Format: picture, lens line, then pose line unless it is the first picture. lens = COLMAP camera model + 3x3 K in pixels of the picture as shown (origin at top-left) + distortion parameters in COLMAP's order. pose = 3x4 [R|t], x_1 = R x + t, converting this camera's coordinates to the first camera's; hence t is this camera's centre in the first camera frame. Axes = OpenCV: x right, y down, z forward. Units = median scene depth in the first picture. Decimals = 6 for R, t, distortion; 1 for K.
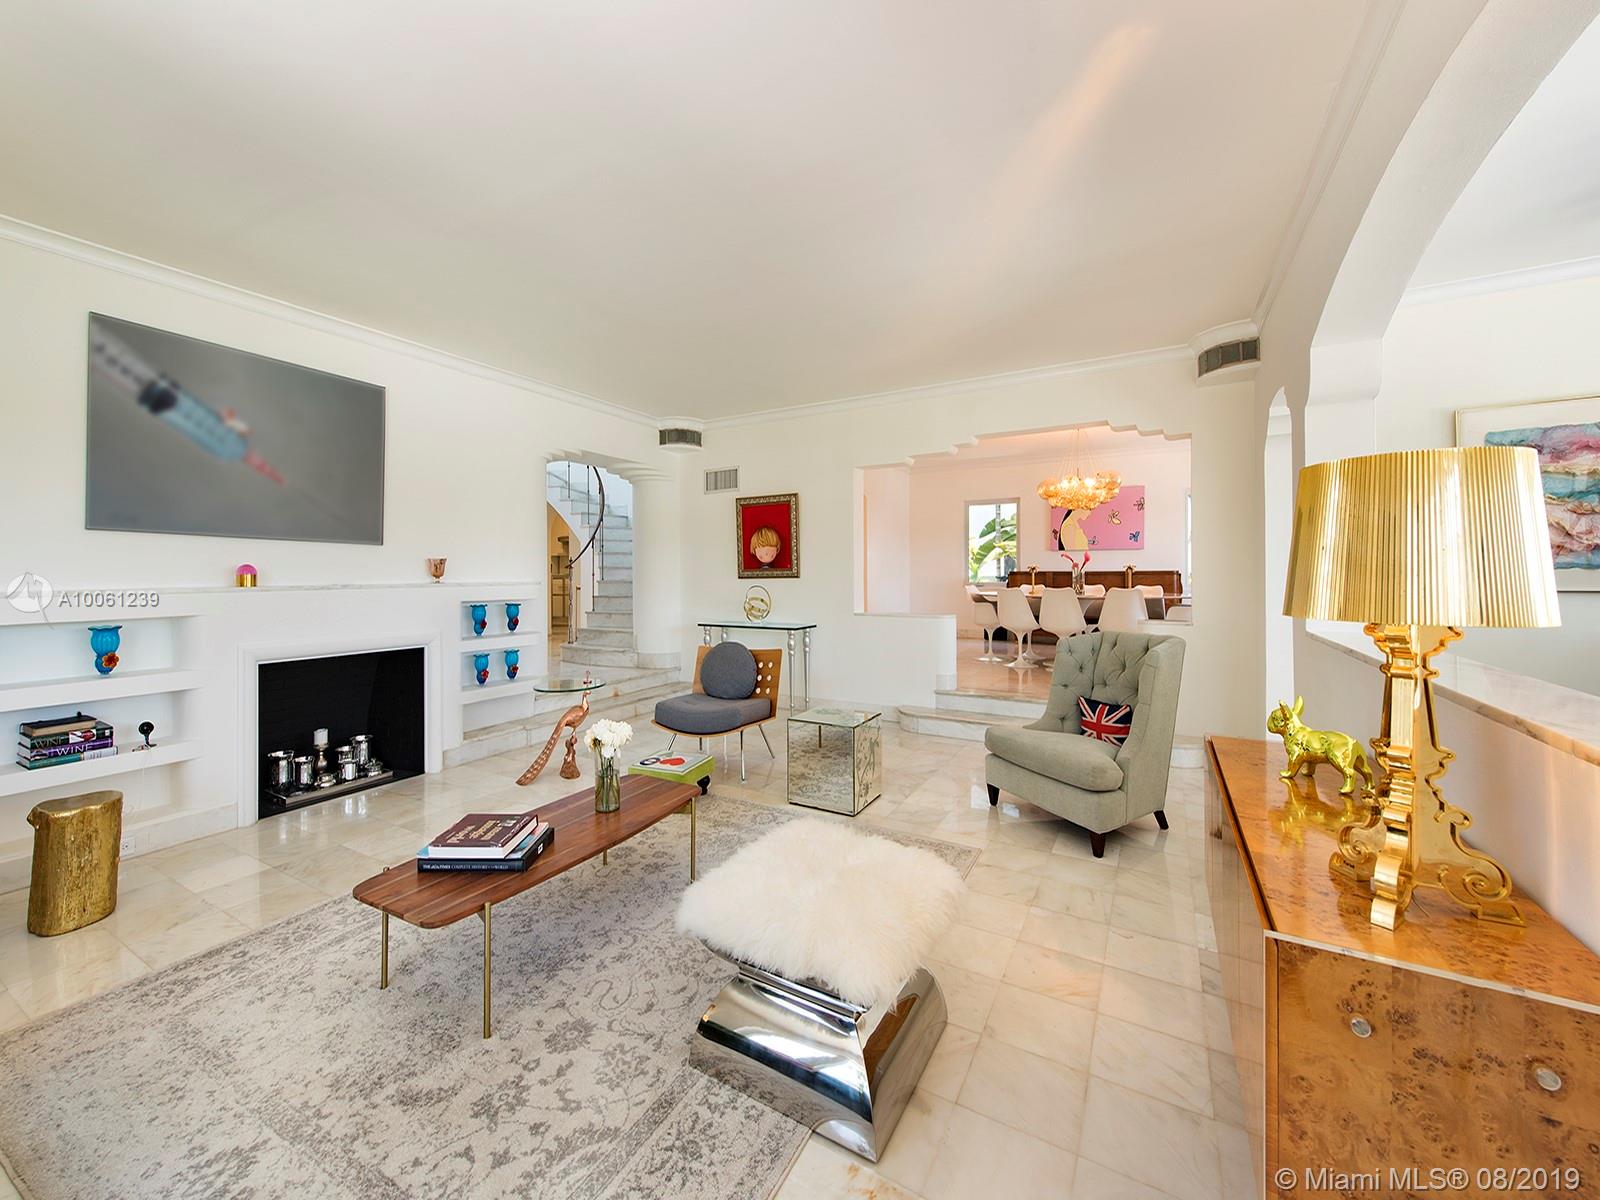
lens RADIAL K [[648.2, 0, 739.3], [0, 648.2, 579.4], [0, 0, 1]] dist [0.012669, -0.000708]
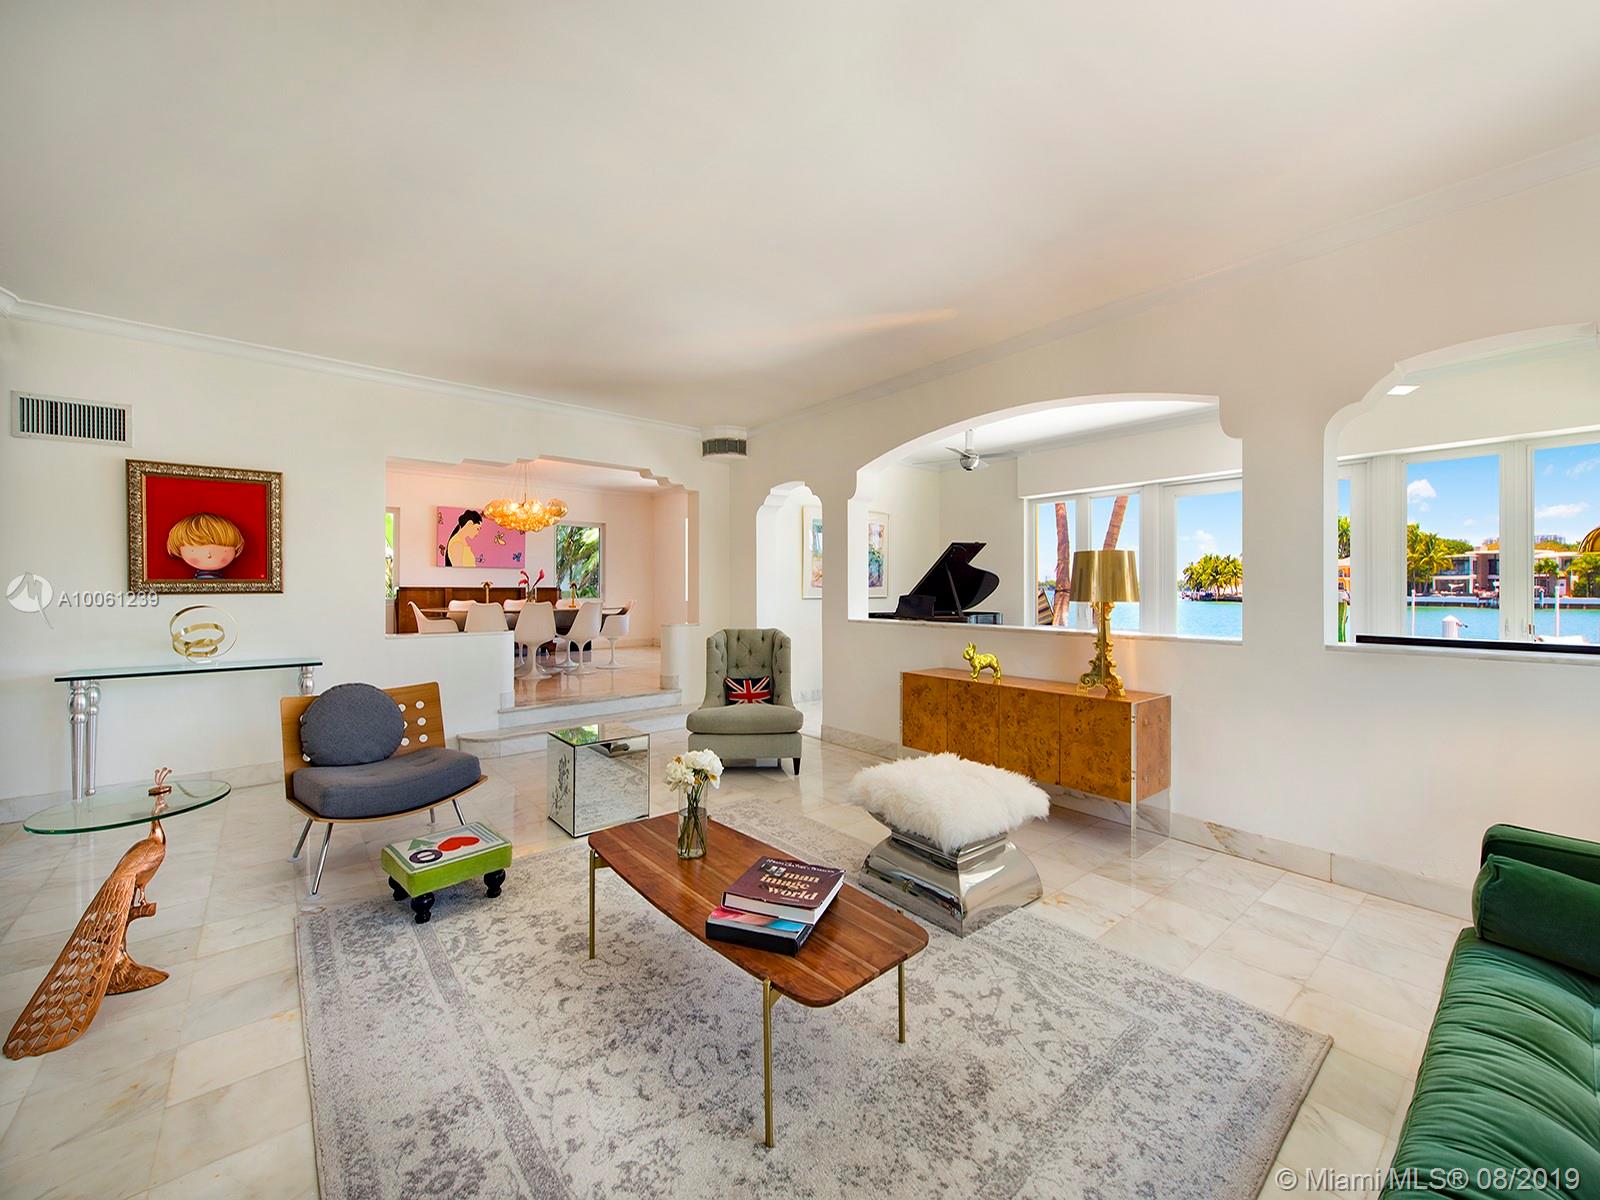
lens RADIAL K [[648.2, 0, 793.8], [0, 648.2, 593.1], [0, 0, 1]] dist [0.012669, -0.000708]
pose [[0.305218, 0.000038, 0.952282, -0.416233], [0.006382, 0.999977, -0.002085, 0.002879], [-0.952261, 0.006714, 0.305211, 0.253039]]
